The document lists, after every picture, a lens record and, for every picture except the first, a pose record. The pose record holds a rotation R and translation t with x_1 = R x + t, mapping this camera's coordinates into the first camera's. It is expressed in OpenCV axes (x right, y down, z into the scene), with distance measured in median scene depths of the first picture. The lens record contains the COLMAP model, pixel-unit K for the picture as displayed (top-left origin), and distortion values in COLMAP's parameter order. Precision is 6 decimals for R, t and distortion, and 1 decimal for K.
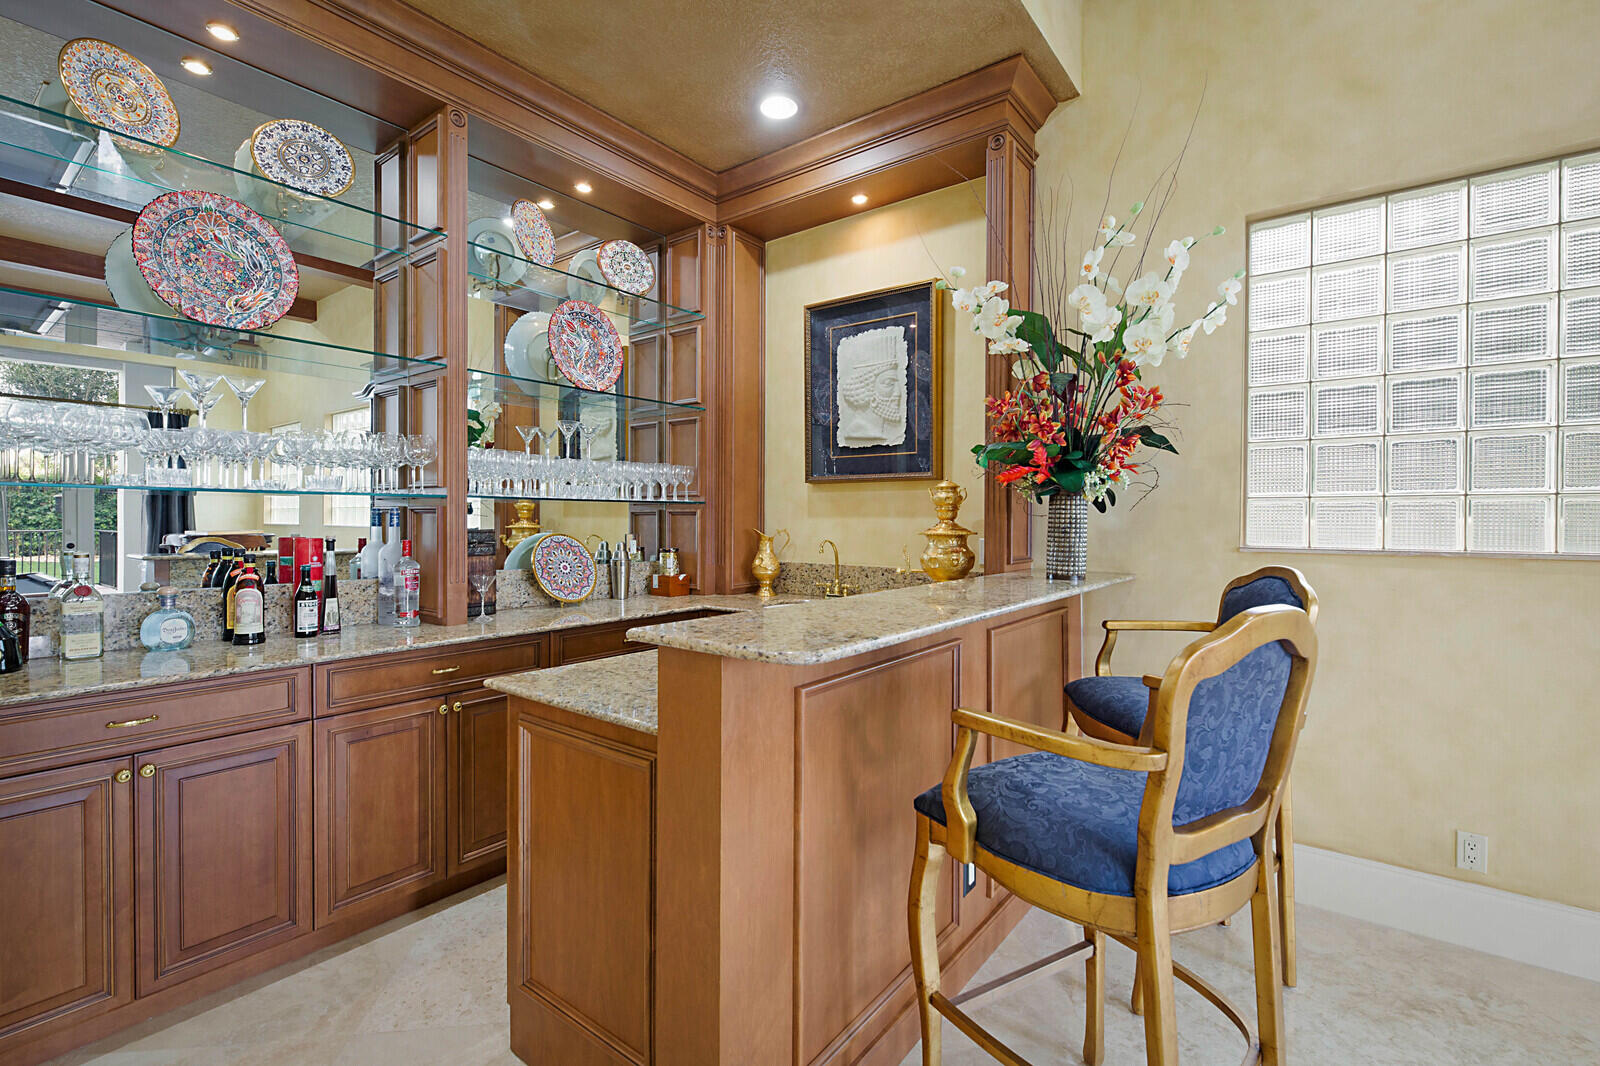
lens RADIAL K [[718.9, 0, 804.4], [0, 718.9, 527.8], [0, 0, 1]] dist [-0.000449, -0.000488]
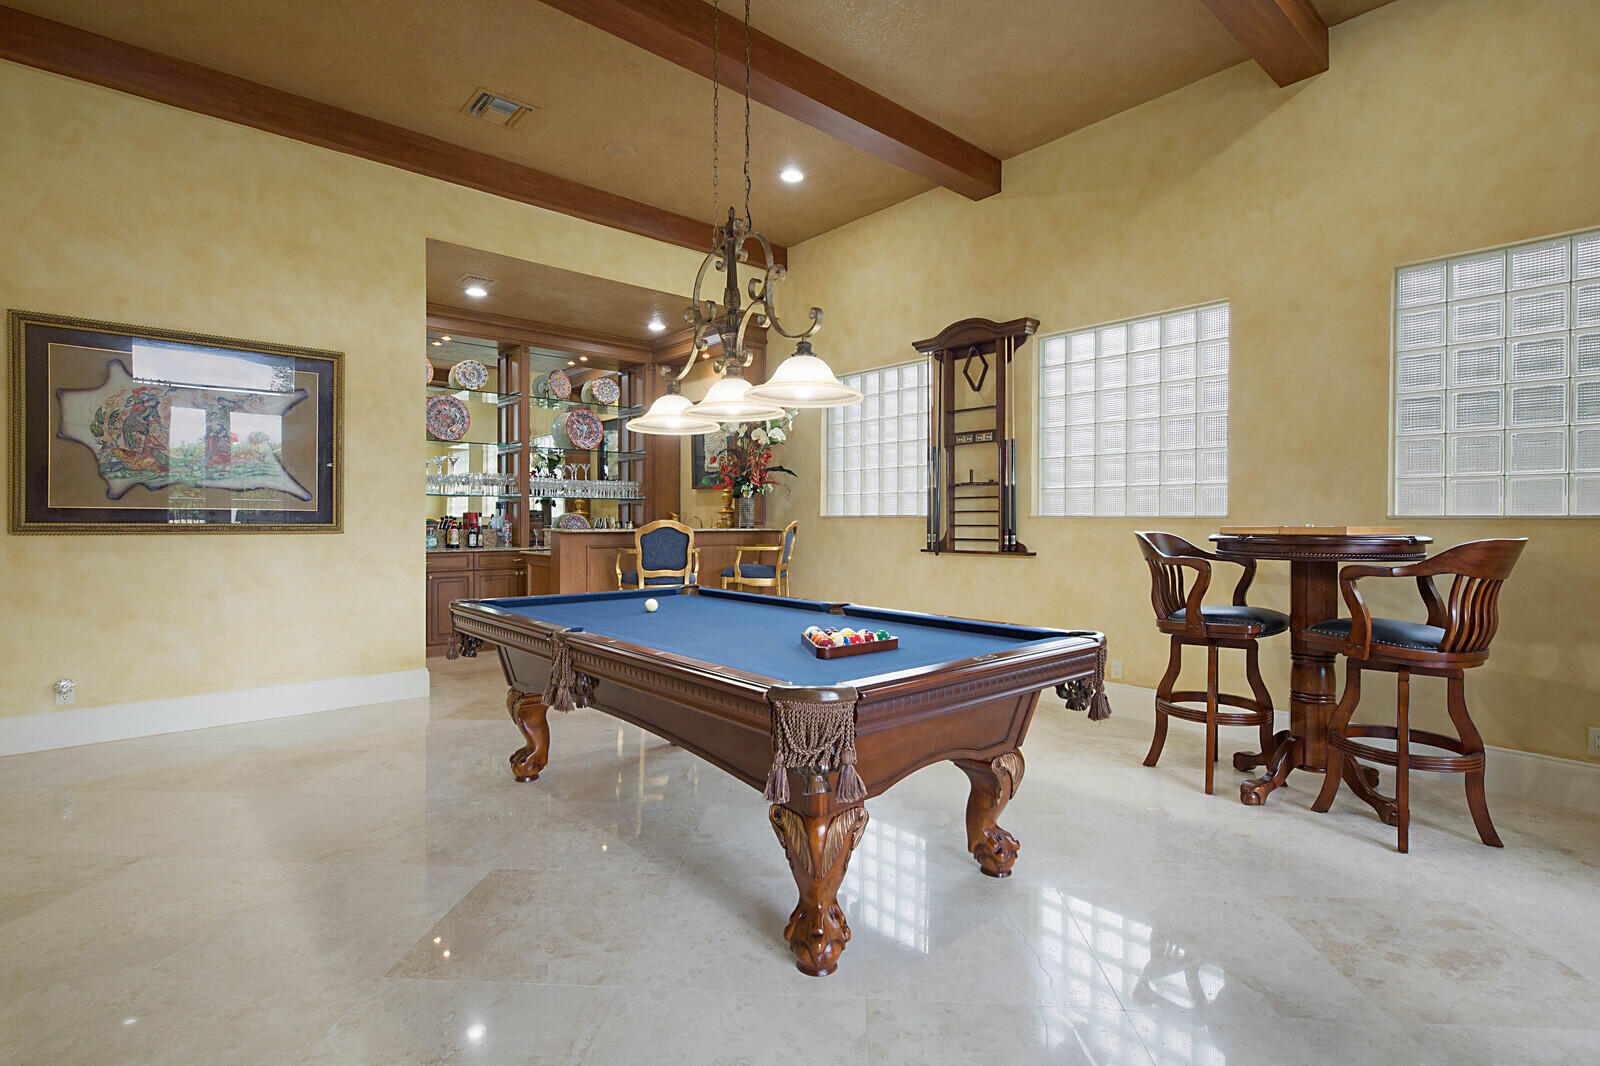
lens RADIAL K [[751.5, 0, 795.9], [0, 751.5, 532.4], [0, 0, 1]] dist [0.002423, 0.000908]
pose [[0.980646, 0.003871, -0.195753, 0.985072], [-0.003207, 0.999988, 0.003709, 0.069588], [0.195765, -0.003010, 0.980646, -1.433742]]
